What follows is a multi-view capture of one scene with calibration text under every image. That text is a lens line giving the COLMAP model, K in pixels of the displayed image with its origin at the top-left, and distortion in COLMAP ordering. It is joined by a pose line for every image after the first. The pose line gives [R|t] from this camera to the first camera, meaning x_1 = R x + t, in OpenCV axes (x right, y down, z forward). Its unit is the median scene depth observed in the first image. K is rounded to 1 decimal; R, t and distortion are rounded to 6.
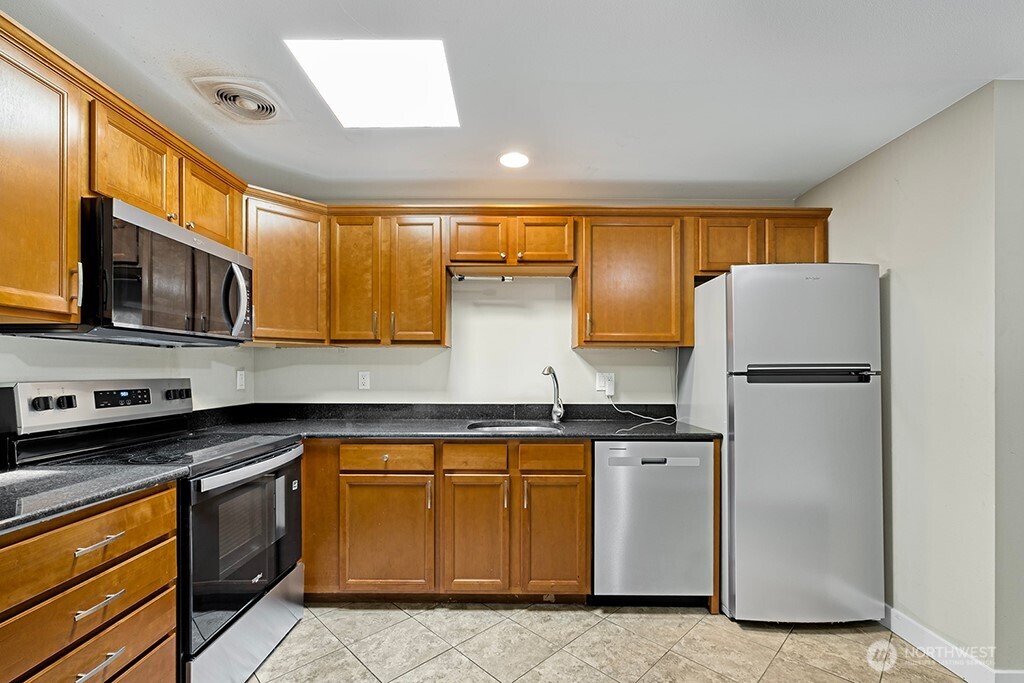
lens RADIAL K [[439.2, 0, 509.0], [0, 439.2, 372.2], [0, 0, 1]] dist [-0.009799, 0.000145]
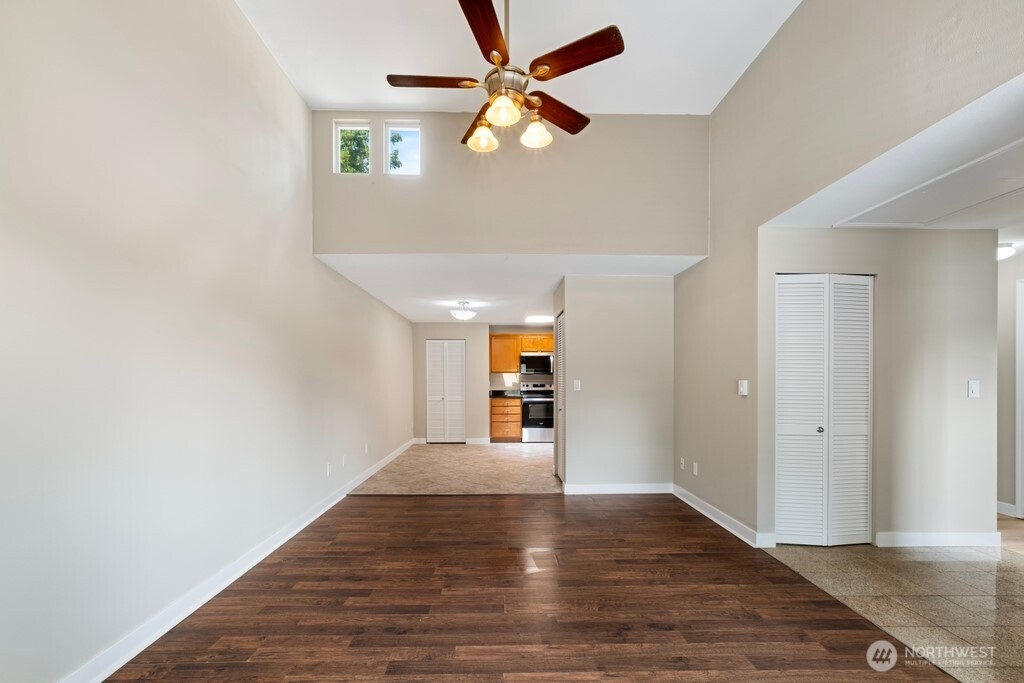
lens RADIAL K [[443.4, 0, 511.4], [0, 443.4, 377.6], [0, 0, 1]] dist [-0.007690, 0.001081]
pose [[0.033511, -0.011433, -0.999373, 3.428915], [-0.004687, 0.999922, -0.011597, 0.021169], [0.999427, 0.005073, 0.033455, 0.406652]]
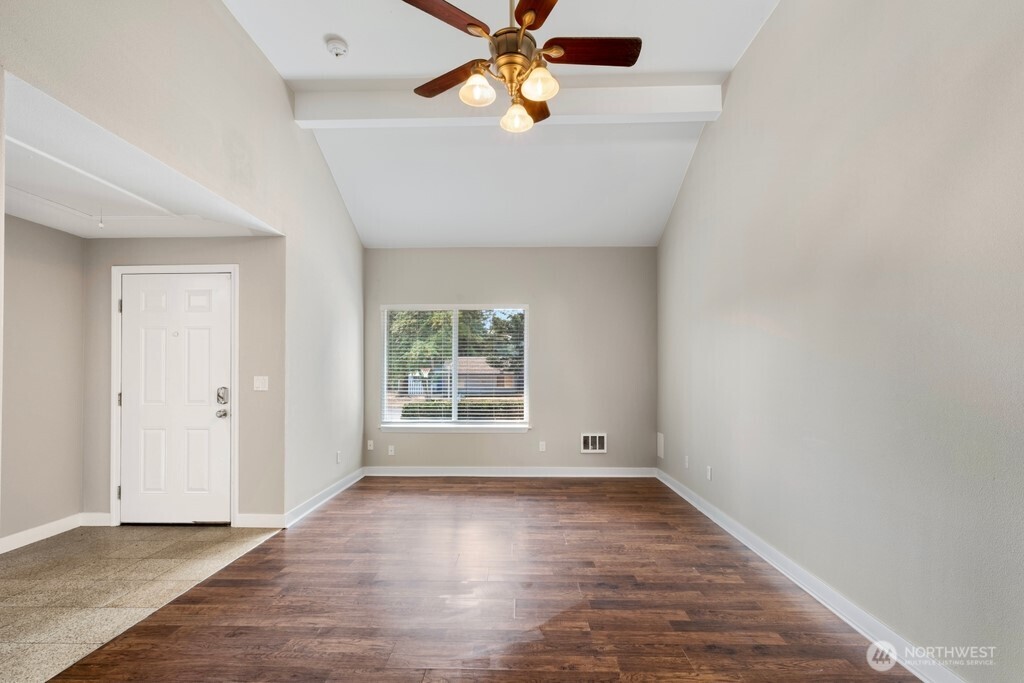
lens RADIAL K [[444.6, 0, 507.5], [0, 444.6, 364.9], [0, 0, 1]] dist [-0.014308, 0.008433]
pose [[0.023008, 0.011722, 0.999667, 1.298122], [0.005005, 0.999917, -0.011840, 0.004314], [-0.999723, 0.005276, 0.022948, 0.418833]]
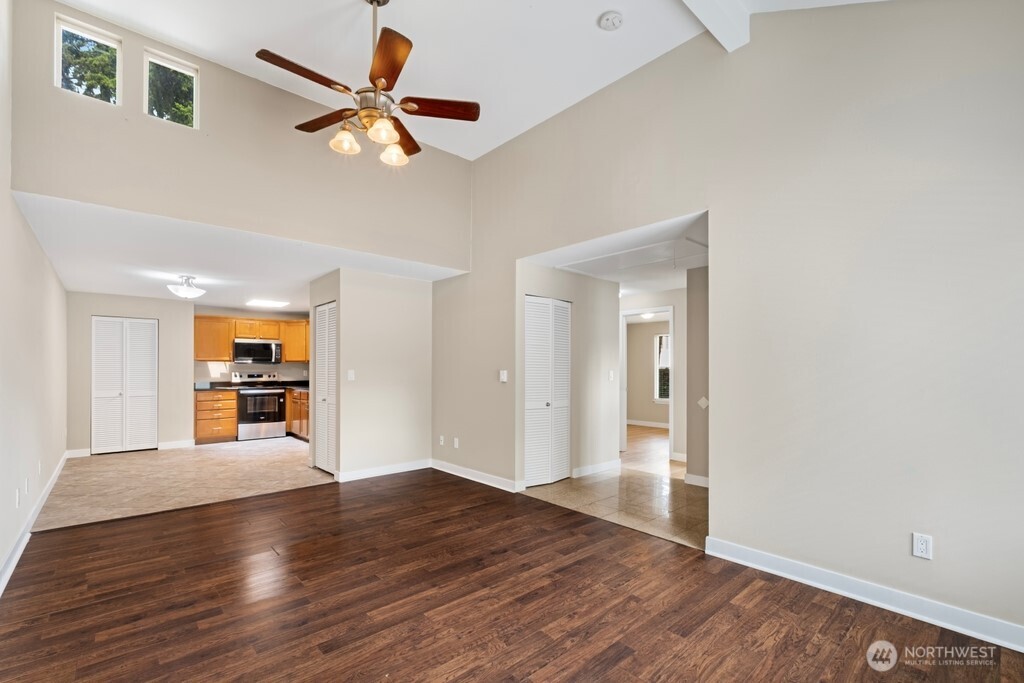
lens RADIAL K [[444.6, 0, 507.5], [0, 444.6, 364.9], [0, 0, 1]] dist [-0.014308, 0.008433]
pose [[0.668338, -0.013253, -0.743740, 3.475410], [-0.000119, 0.999839, -0.017924, 0.019185], [0.743858, 0.012067, 0.668229, -0.108994]]
